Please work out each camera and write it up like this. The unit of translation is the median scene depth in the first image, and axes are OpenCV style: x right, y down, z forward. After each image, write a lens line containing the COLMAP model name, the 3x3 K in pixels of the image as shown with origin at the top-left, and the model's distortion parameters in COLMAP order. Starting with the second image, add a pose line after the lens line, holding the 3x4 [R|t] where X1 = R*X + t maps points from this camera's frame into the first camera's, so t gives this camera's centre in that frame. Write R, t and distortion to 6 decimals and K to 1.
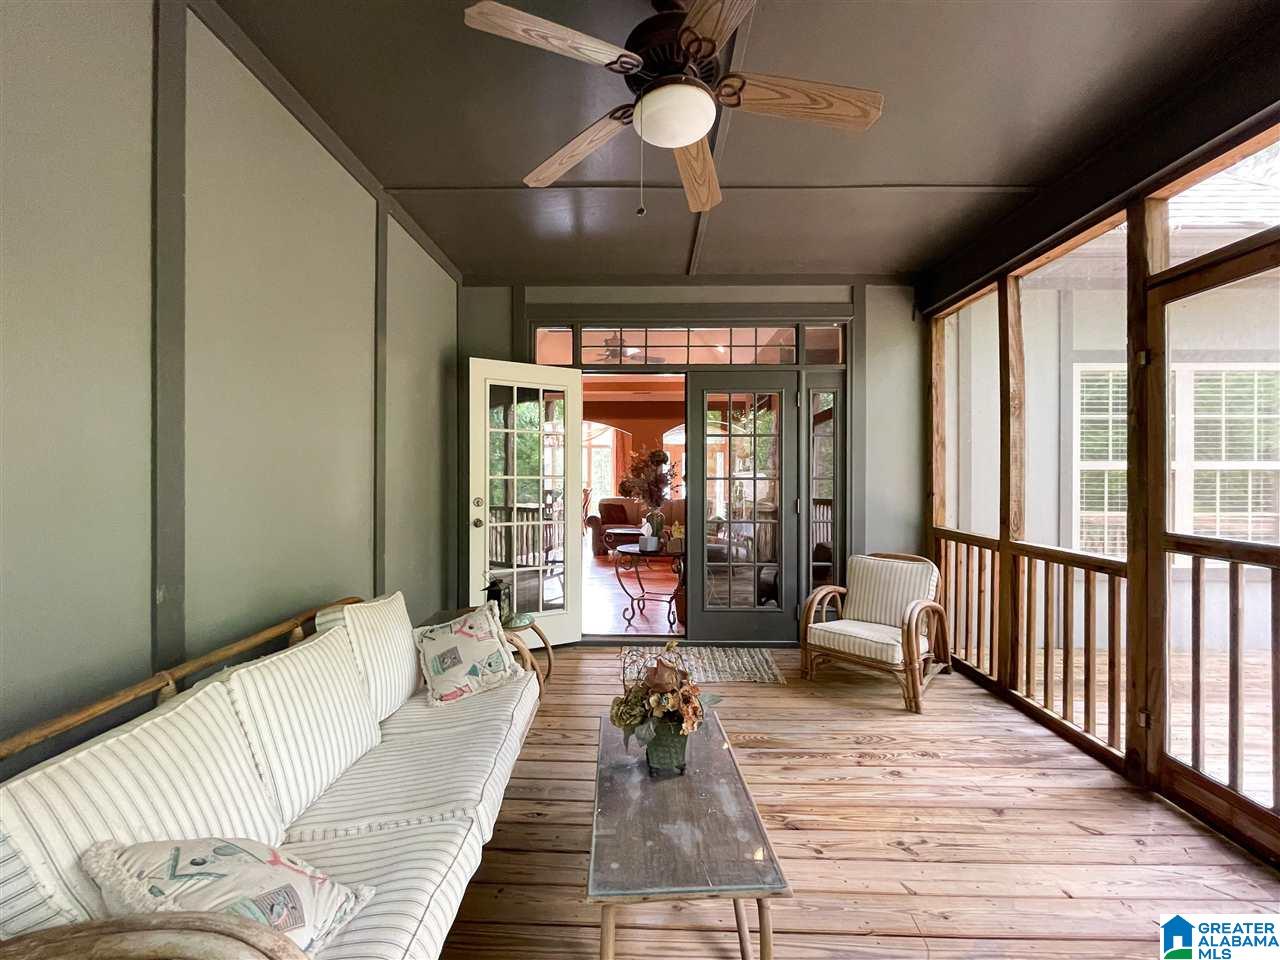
lens RADIAL K [[530.1, 0, 632.6], [0, 530.1, 485.0], [0, 0, 1]] dist [-0.010263, 0.001568]
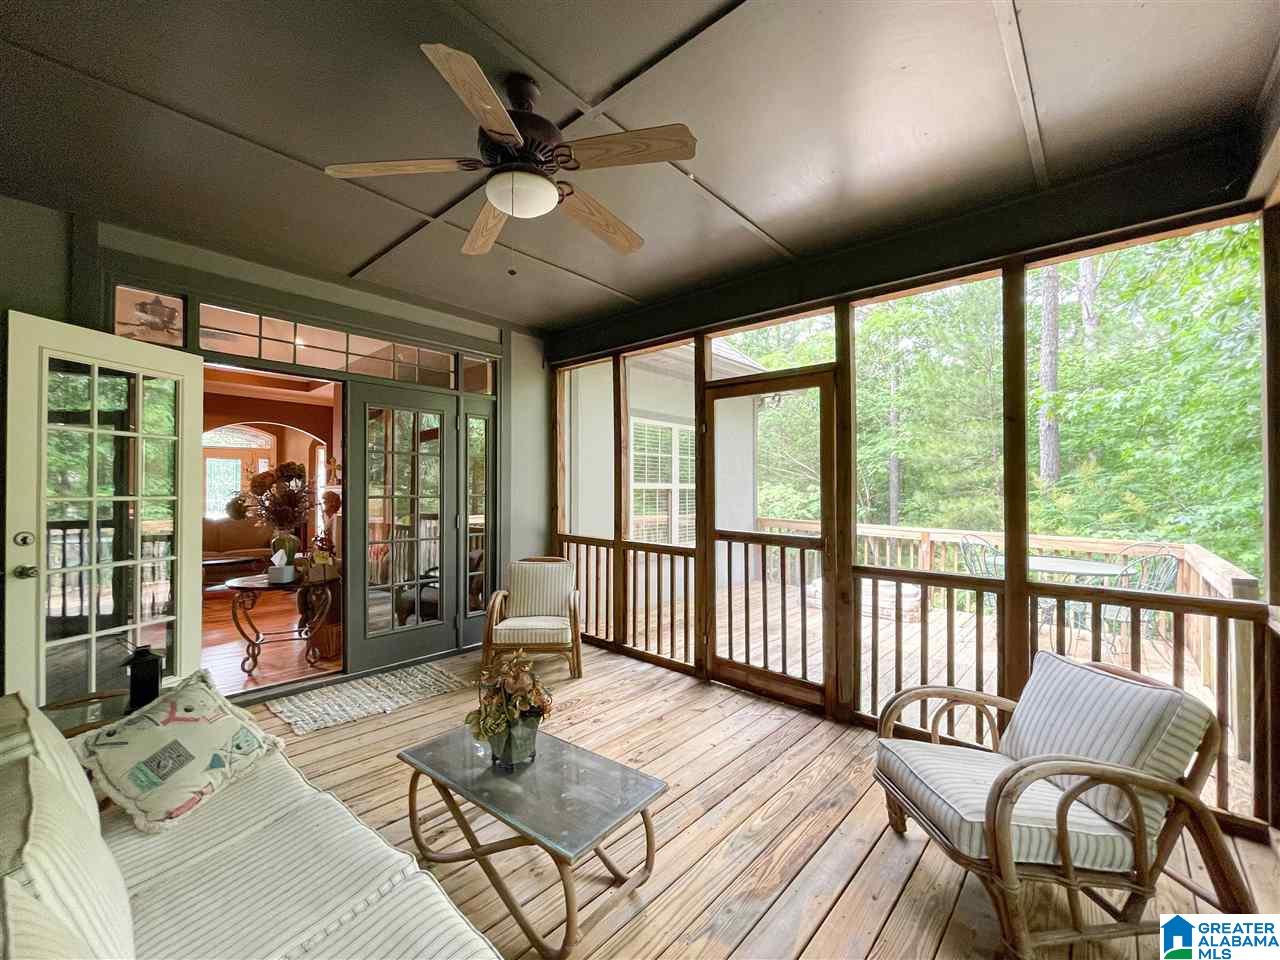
lens RADIAL K [[530.1, 0, 635.6], [0, 530.1, 485.3], [0, 0, 1]] dist [-0.010263, 0.001568]
pose [[0.649692, 0.007128, 0.760164, -0.365678], [0.005603, 0.999884, -0.014165, -0.022798], [-0.760177, 0.013462, 0.649577, 0.038167]]
